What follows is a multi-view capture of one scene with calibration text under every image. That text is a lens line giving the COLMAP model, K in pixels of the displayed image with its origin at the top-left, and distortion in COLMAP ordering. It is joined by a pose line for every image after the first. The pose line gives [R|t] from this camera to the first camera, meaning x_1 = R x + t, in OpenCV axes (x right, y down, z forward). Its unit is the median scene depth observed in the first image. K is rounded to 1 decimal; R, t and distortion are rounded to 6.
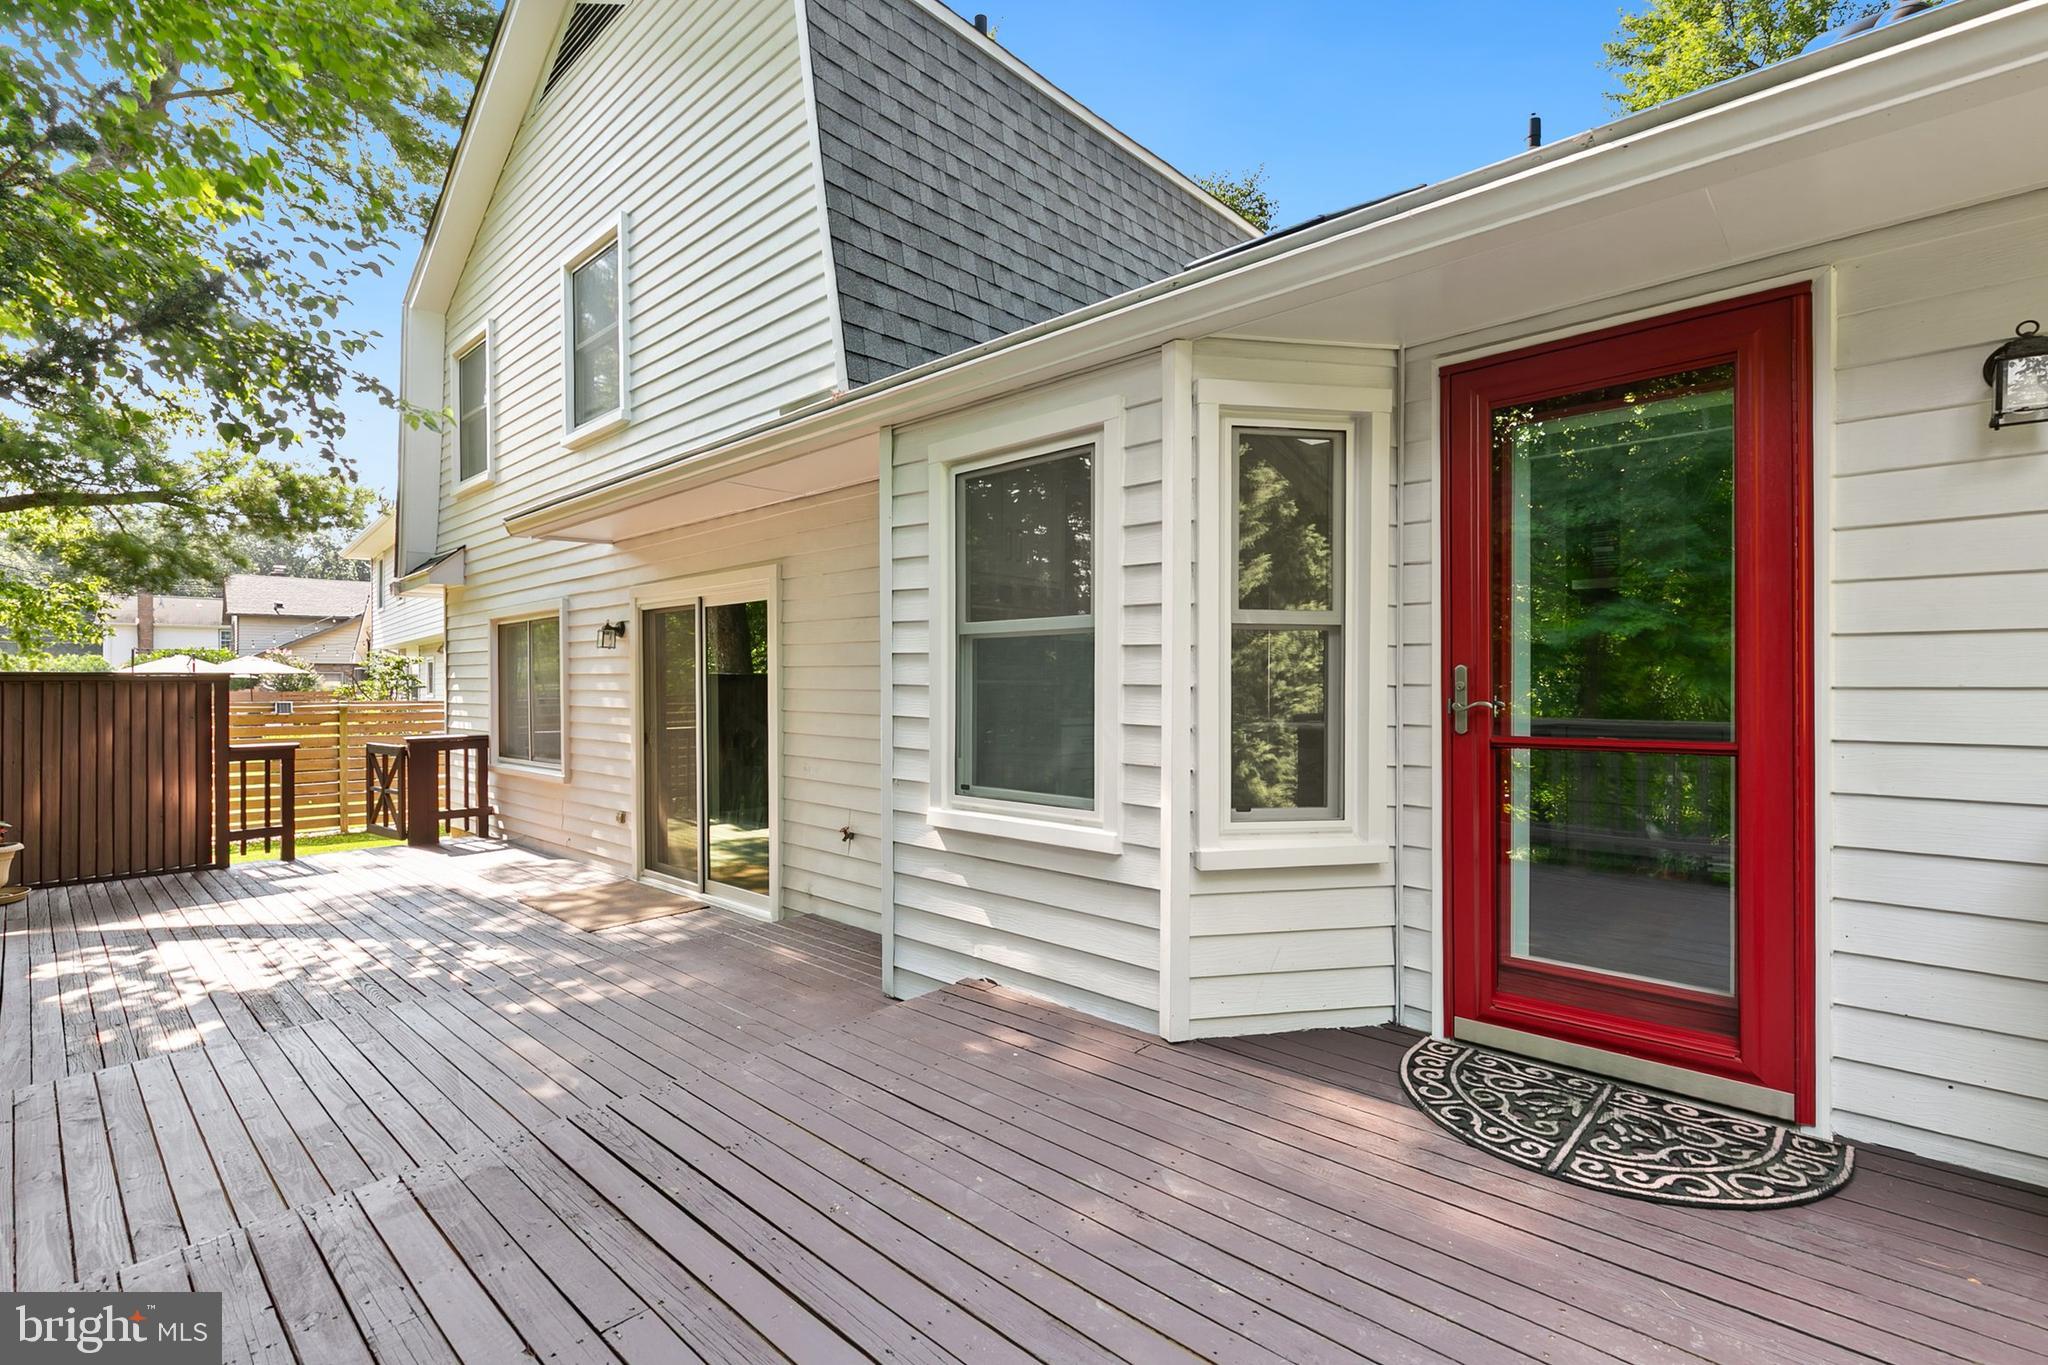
lens RADIAL K [[951.1, 0, 1024.0], [0, 951.1, 682.5], [0, 0, 1]] dist [-0.004070, -0.001709]
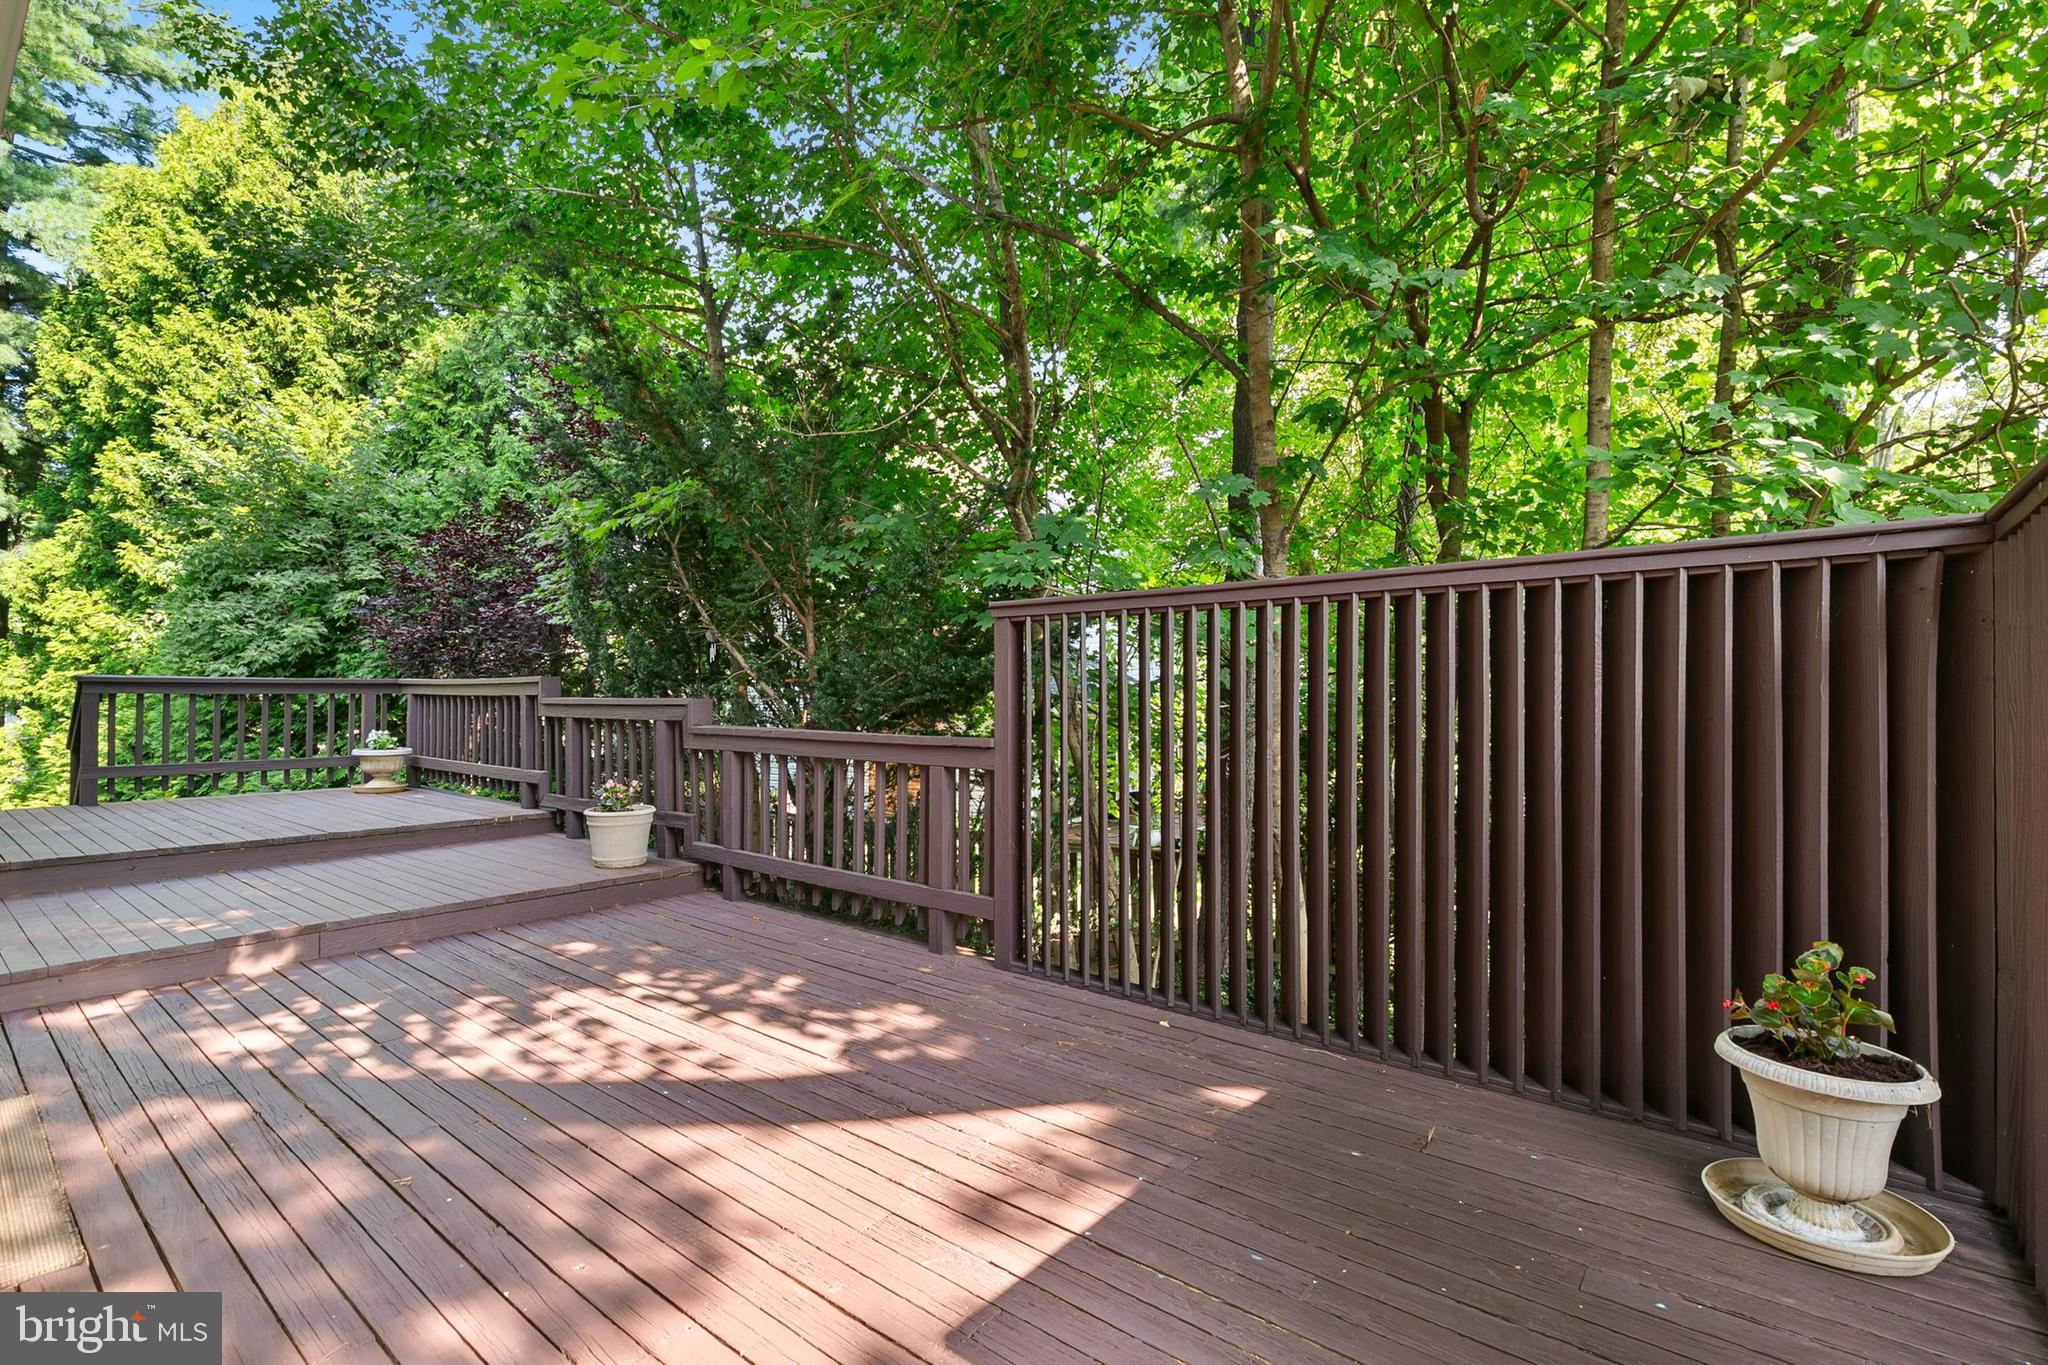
lens RADIAL K [[951.1, 0, 1024.0], [0, 951.1, 682.5], [0, 0, 1]] dist [-0.004070, -0.001709]
pose [[-0.999412, 0.007066, -0.033556, -1.112126], [0.007511, 0.999886, -0.013126, 0.070602], [0.033459, -0.013370, -0.999351, 1.738544]]
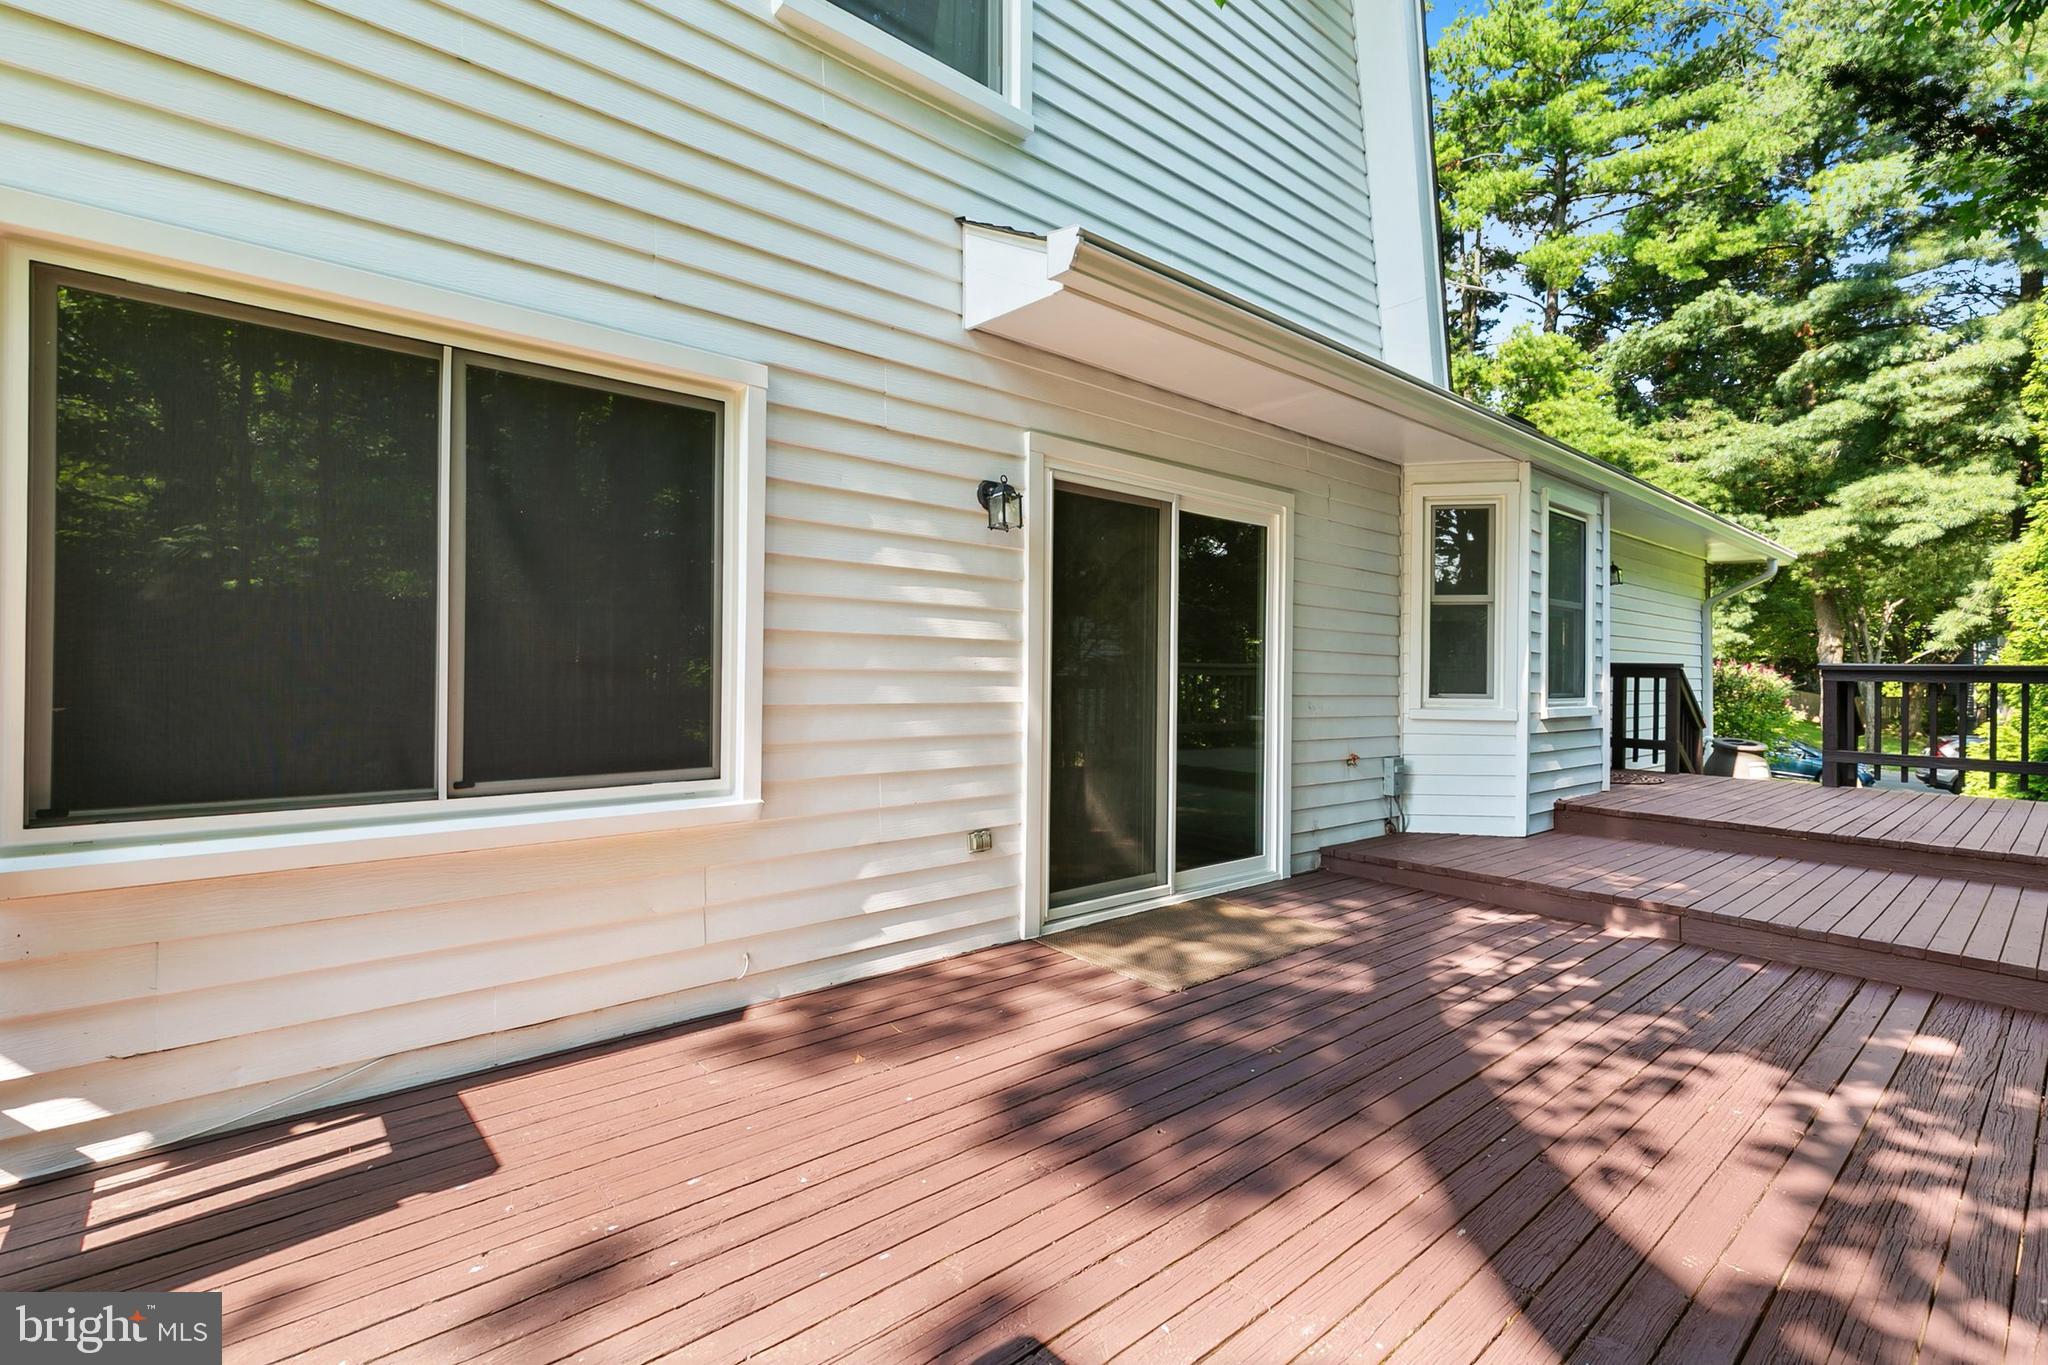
lens RADIAL K [[929.9, 0, 1020.7], [0, 929.9, 667.5], [0, 0, 1]] dist [0.002144, -0.000094]
pose [[0.131204, 0.001101, 0.991355, -1.431990], [-0.012987, 0.999915, 0.000609, 0.058570], [-0.991270, -0.012955, 0.131207, 1.348695]]
